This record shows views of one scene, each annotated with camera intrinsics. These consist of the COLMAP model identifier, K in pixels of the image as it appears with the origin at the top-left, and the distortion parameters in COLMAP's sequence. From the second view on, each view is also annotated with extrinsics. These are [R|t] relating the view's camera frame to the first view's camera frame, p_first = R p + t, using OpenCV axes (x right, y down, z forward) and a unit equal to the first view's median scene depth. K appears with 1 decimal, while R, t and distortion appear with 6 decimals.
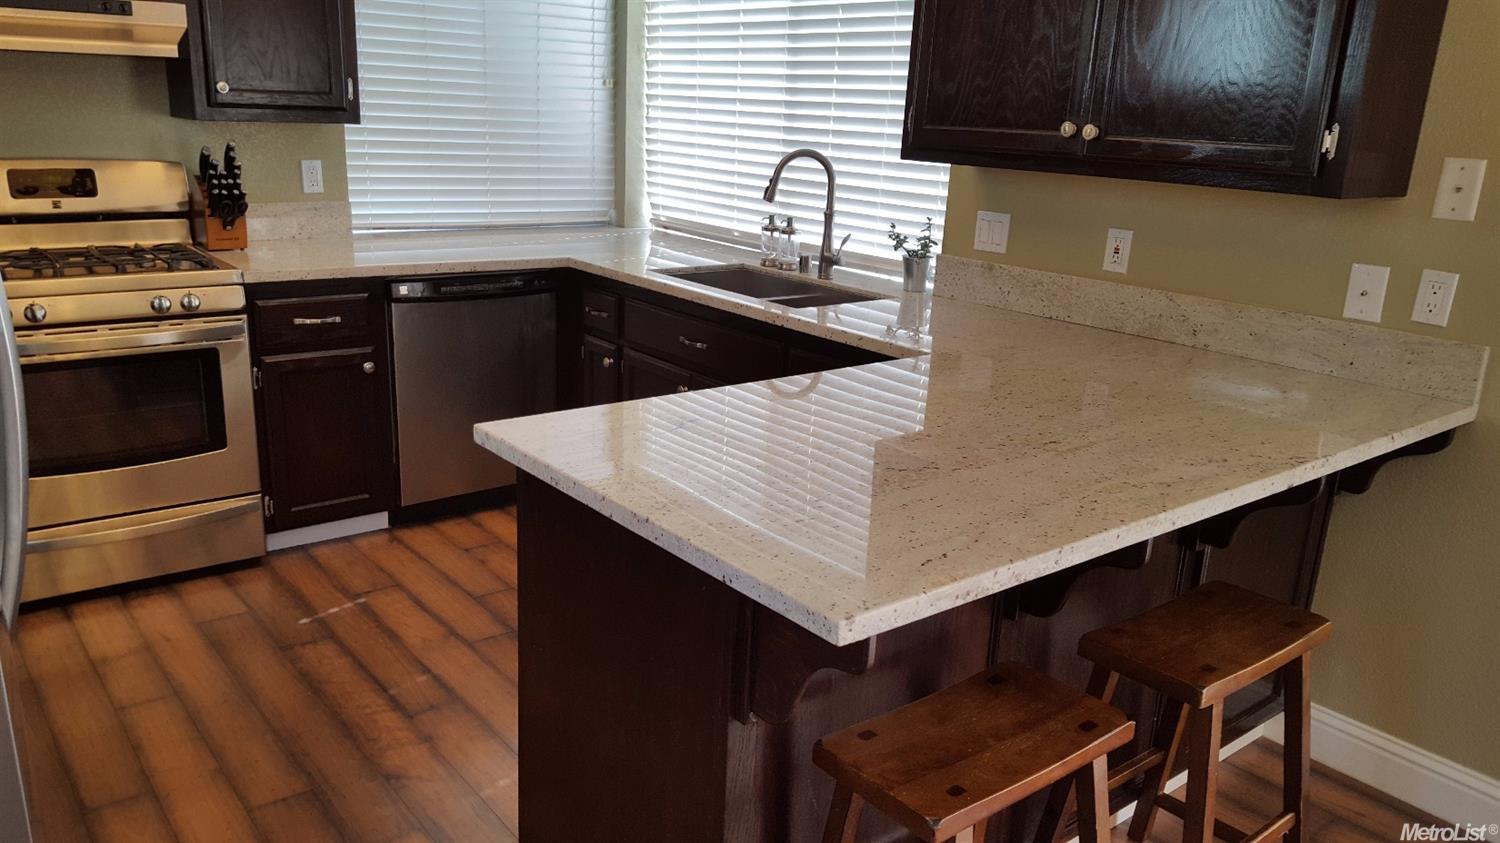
lens RADIAL K [[1107.7, 0, 750.0], [0, 1107.7, 421.5], [0, 0, 1]] dist [-0.026302, -0.003055]
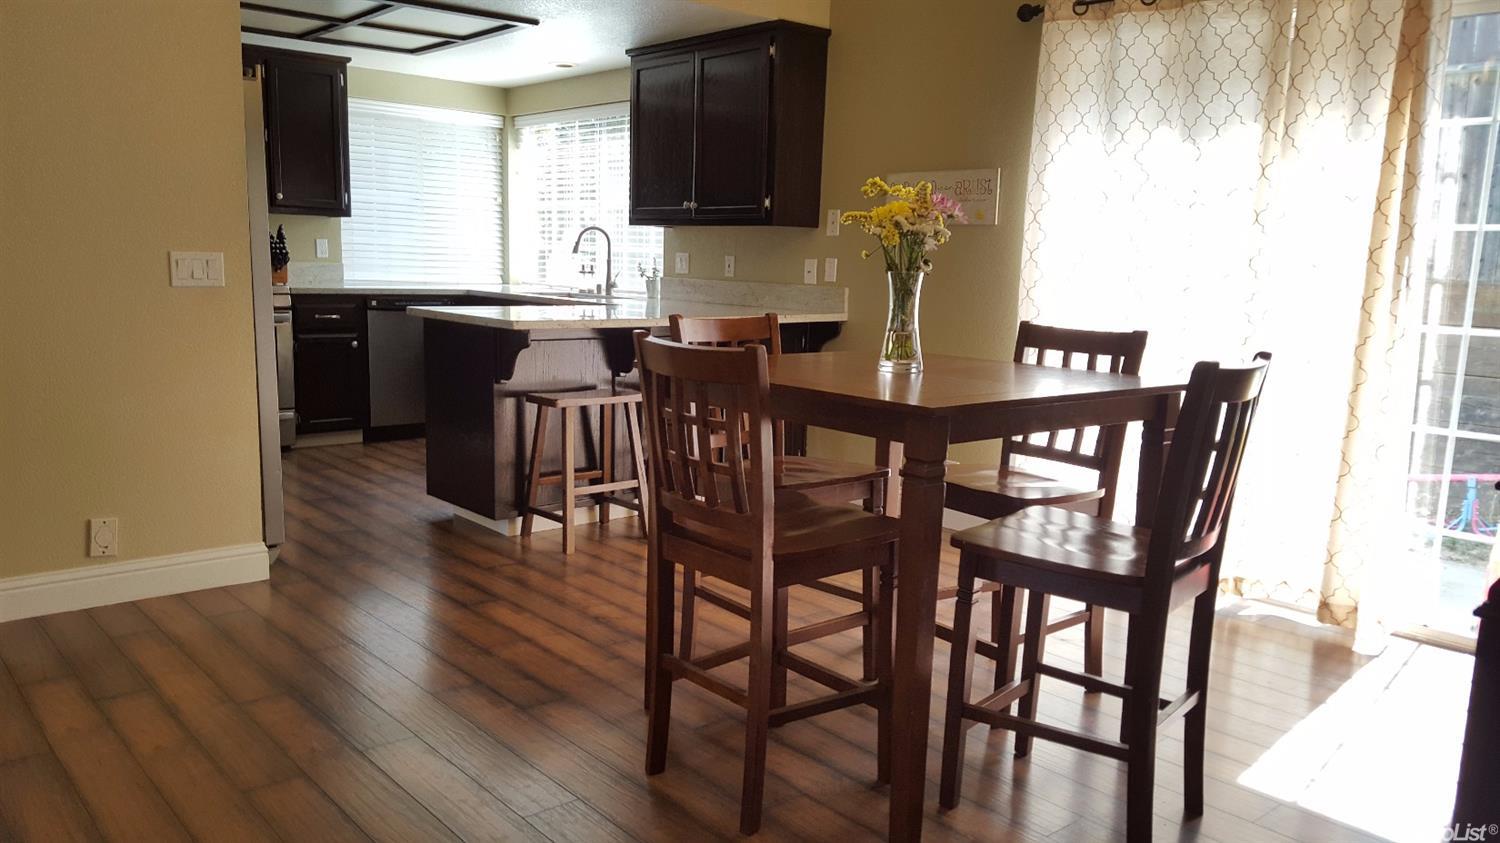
lens RADIAL K [[1107.7, 0, 750.0], [0, 1107.7, 421.5], [0, 0, 1]] dist [-0.026302, -0.003055]
pose [[0.999107, -0.017442, 0.038471, 0.241759], [0.021851, 0.992849, -0.117356, 0.314563], [-0.036149, 0.118092, 0.992344, -0.842824]]
